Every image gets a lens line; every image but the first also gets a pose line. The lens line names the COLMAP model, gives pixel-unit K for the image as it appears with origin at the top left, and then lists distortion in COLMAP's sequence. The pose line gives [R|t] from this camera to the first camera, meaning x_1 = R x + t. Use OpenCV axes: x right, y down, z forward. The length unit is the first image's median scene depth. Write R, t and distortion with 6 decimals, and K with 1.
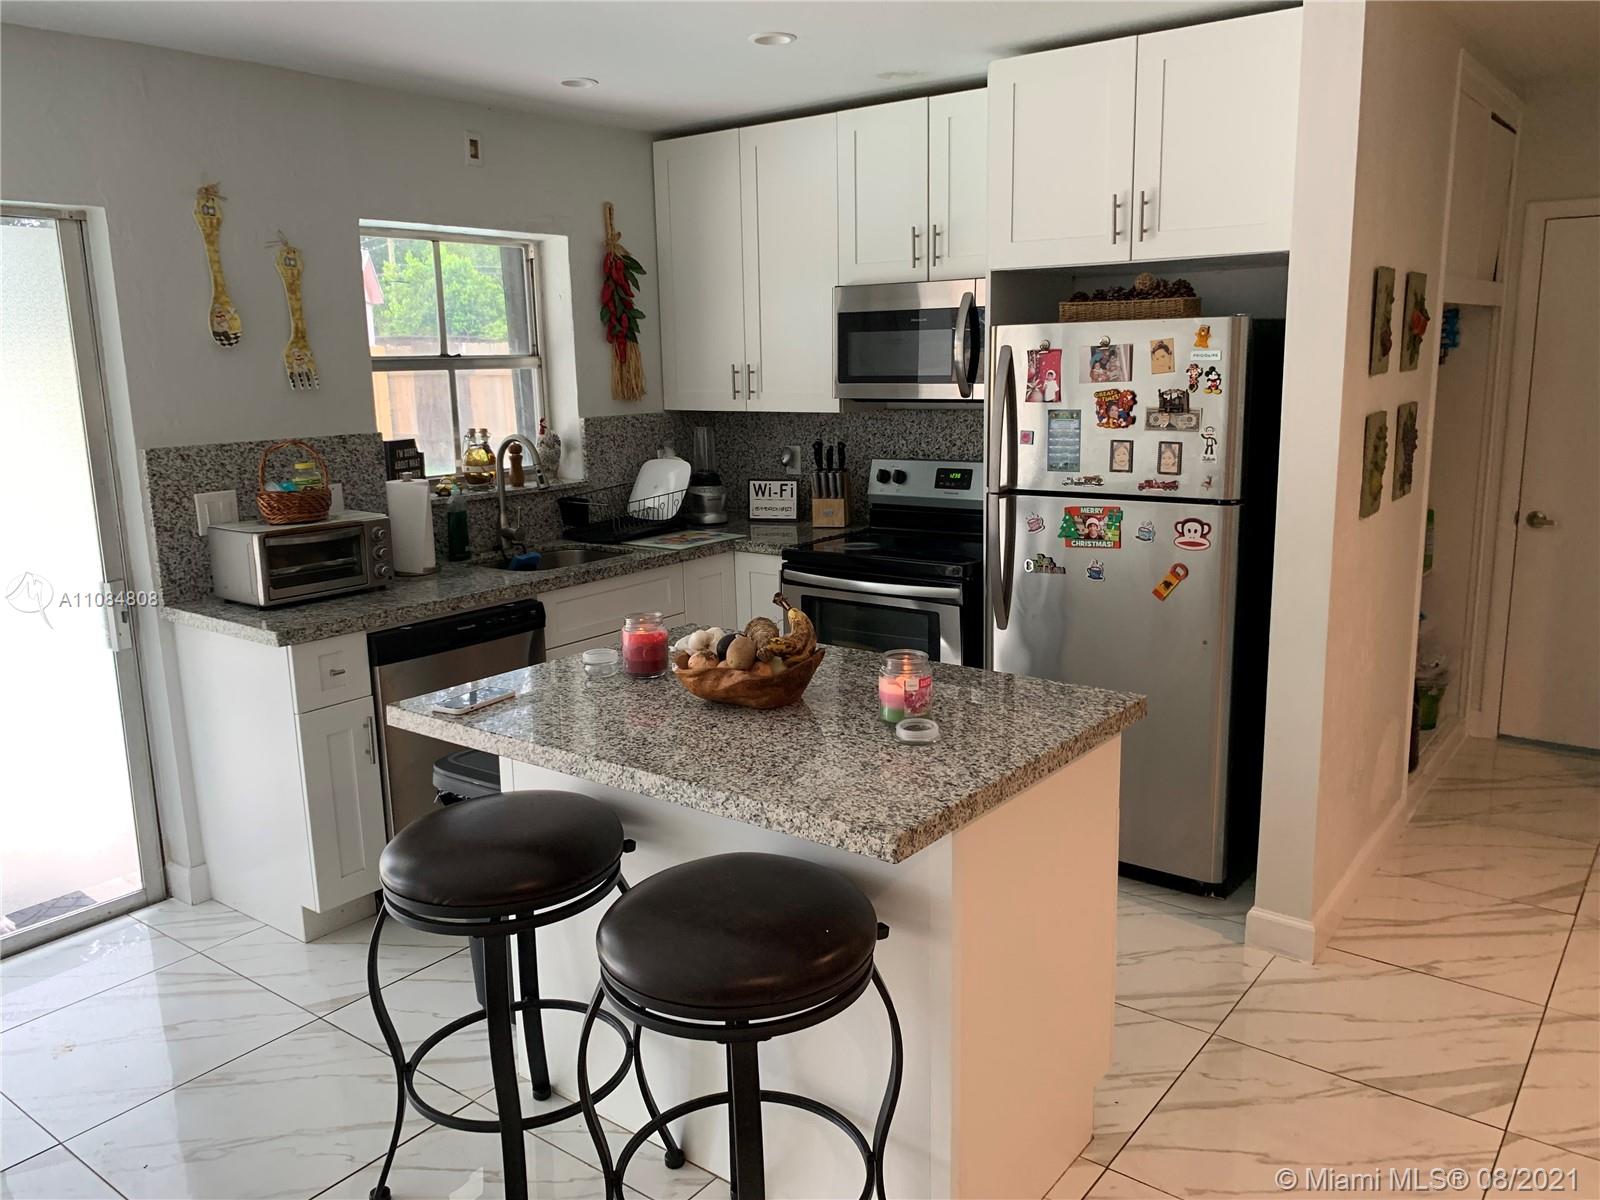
lens RADIAL K [[1217.7, 0, 787.1], [0, 1217.7, 595.8], [0, 0, 1]] dist [0.038233, -0.054403]
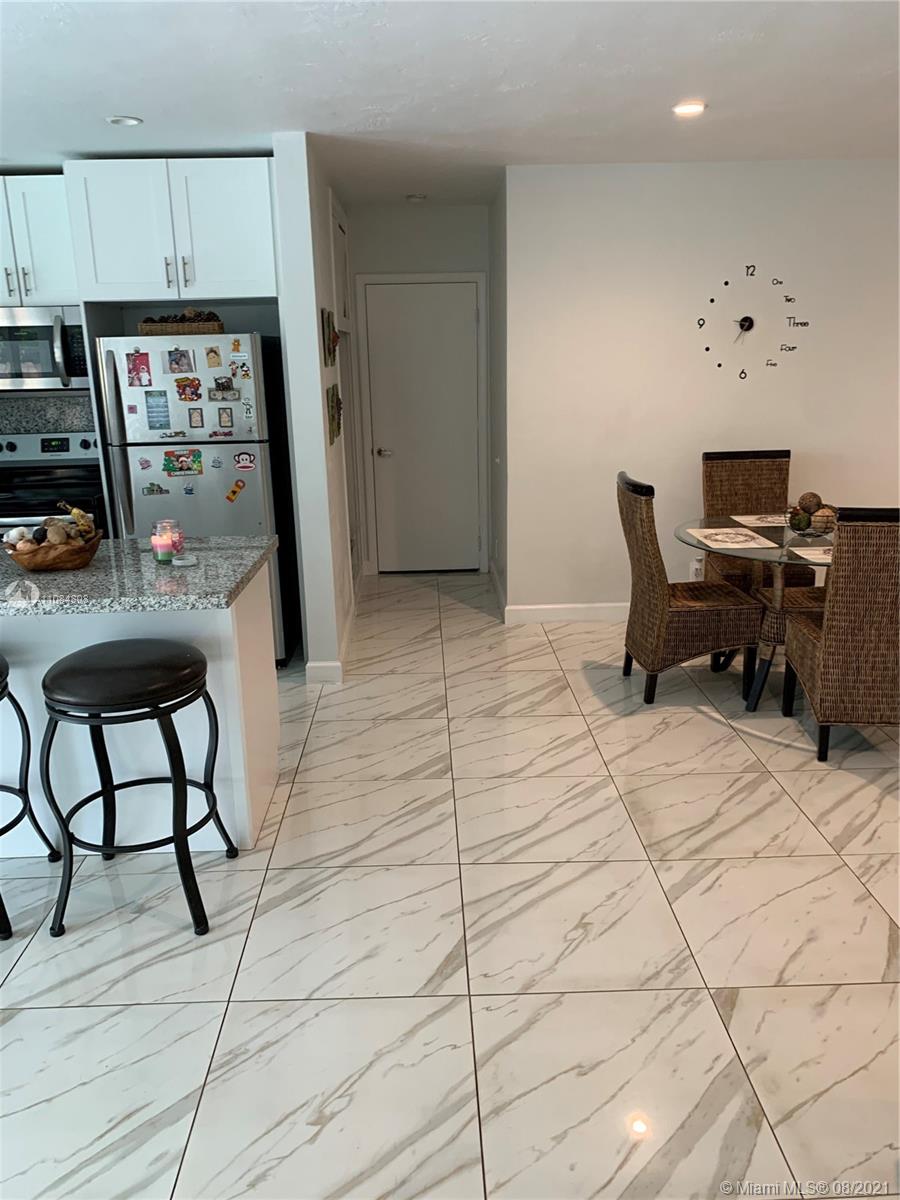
lens RADIAL K [[913.3, 0, 442.9], [0, 913.3, 604.4], [0, 0, 1]] dist [0.038233, -0.054403]
pose [[0.774021, -0.163905, 0.611578, -0.265253], [0.129888, 0.986474, 0.099991, 0.053687], [-0.619694, 0.002042, 0.784841, -0.185628]]
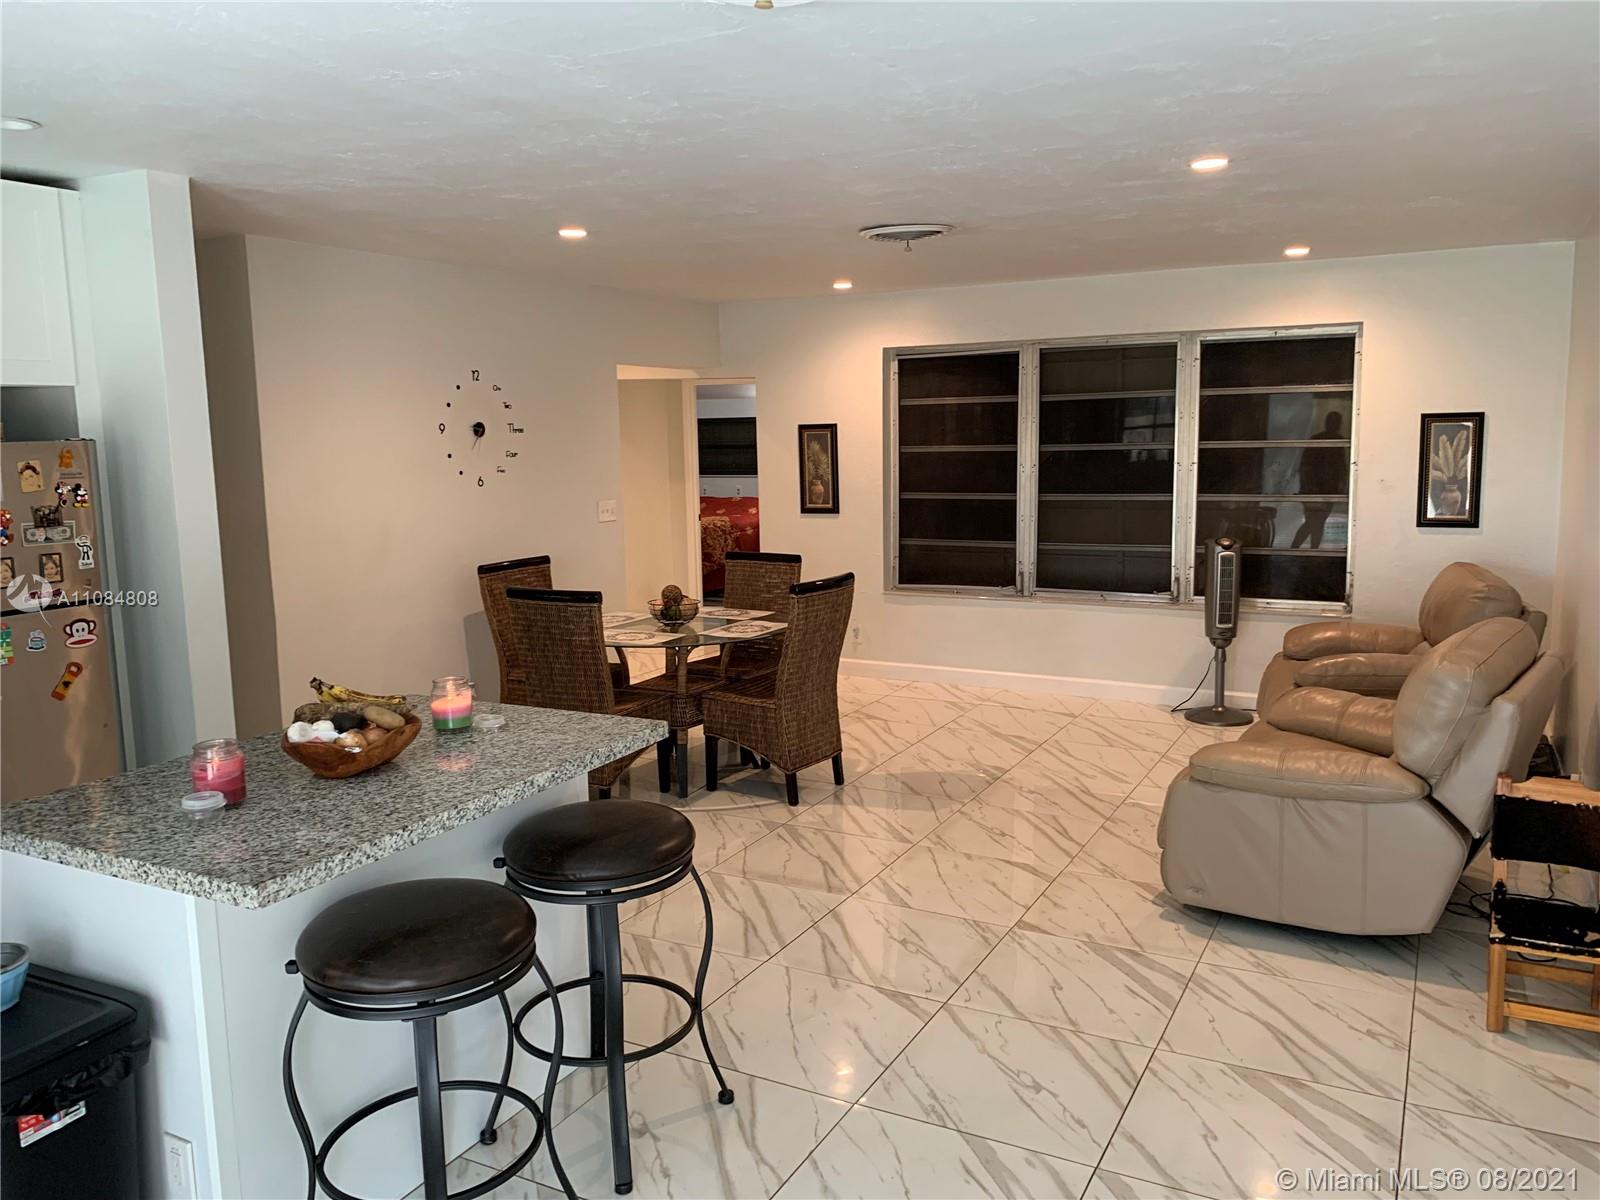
lens RADIAL K [[1217.7, 0, 818.5], [0, 1217.7, 584.0], [0, 0, 1]] dist [0.038233, -0.054403]
pose [[-0.181315, -0.104073, 0.977903, -0.825556], [0.214721, 0.966203, 0.142640, -0.102463], [-0.959698, 0.235839, -0.152841, 0.490161]]
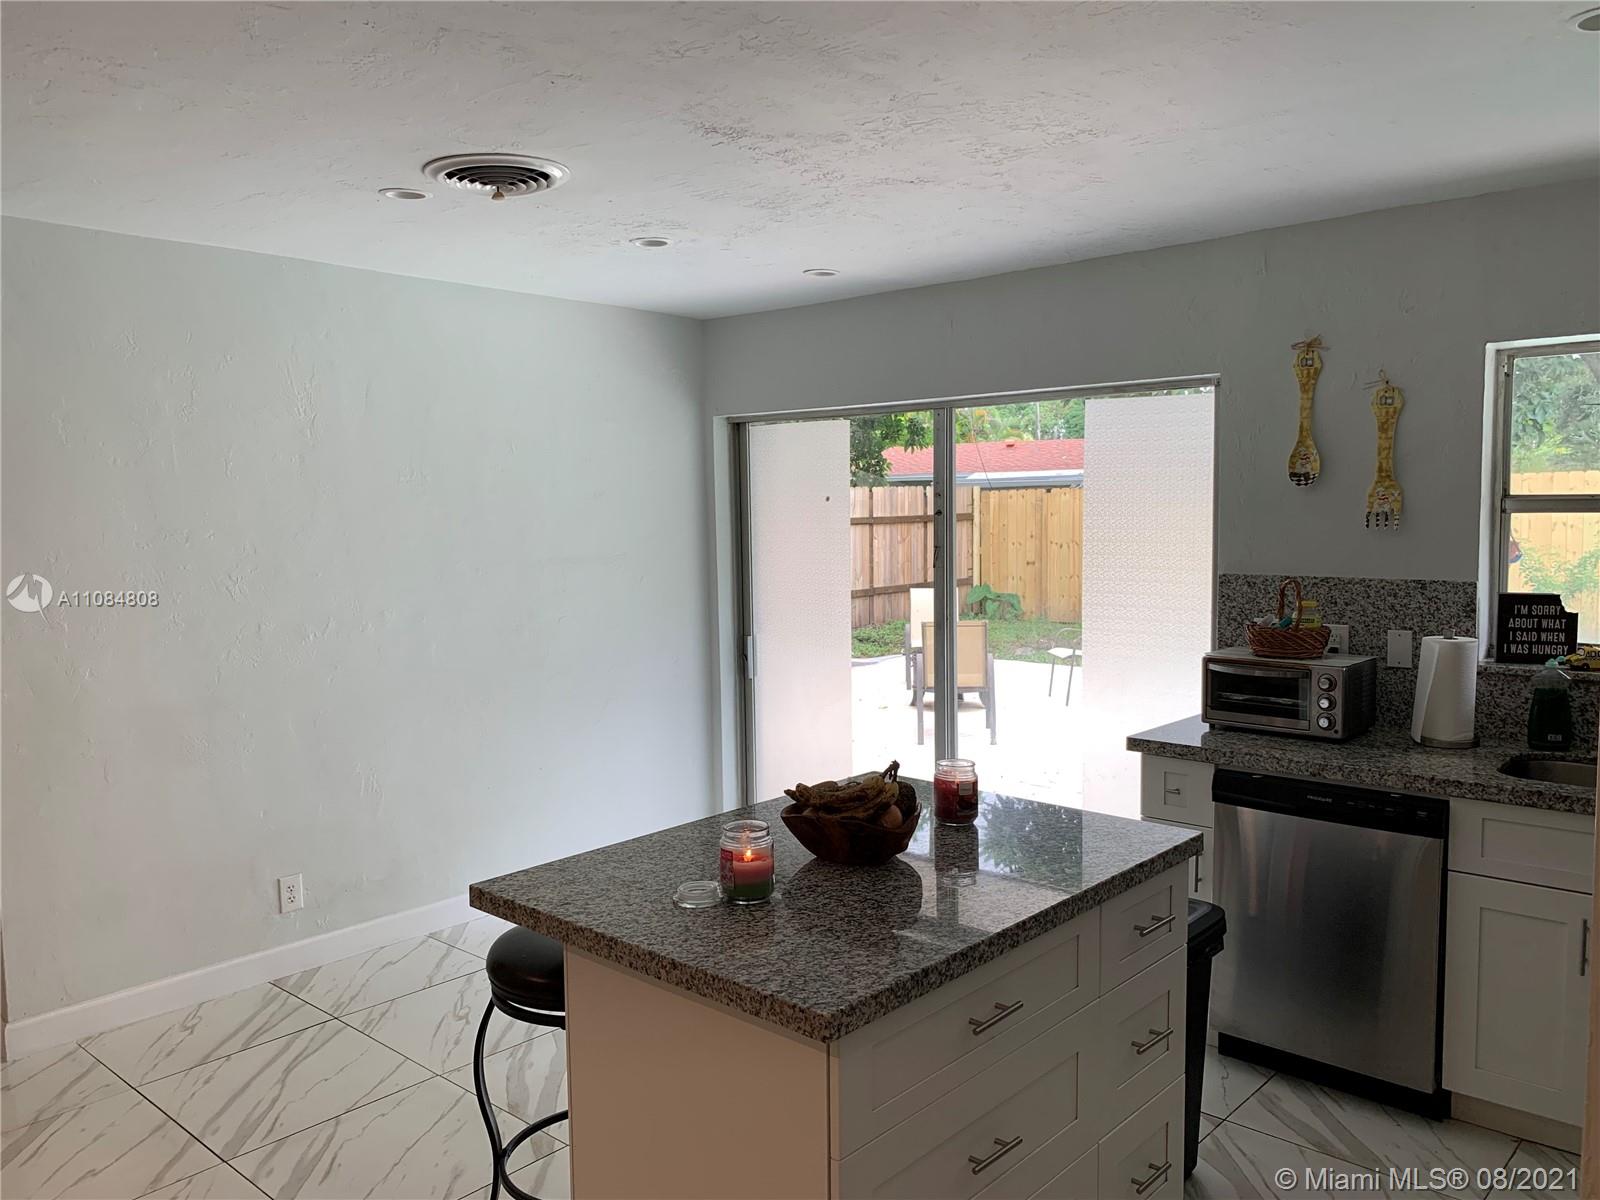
lens RADIAL K [[1217.7, 0, 801.9], [0, 1217.7, 595.2], [0, 0, 1]] dist [0.038233, -0.054403]
pose [[-0.072582, 0.100383, -0.992298, 0.653822], [-0.178064, 0.977633, 0.111924, -0.156398], [0.981338, 0.184817, -0.053084, 0.662452]]
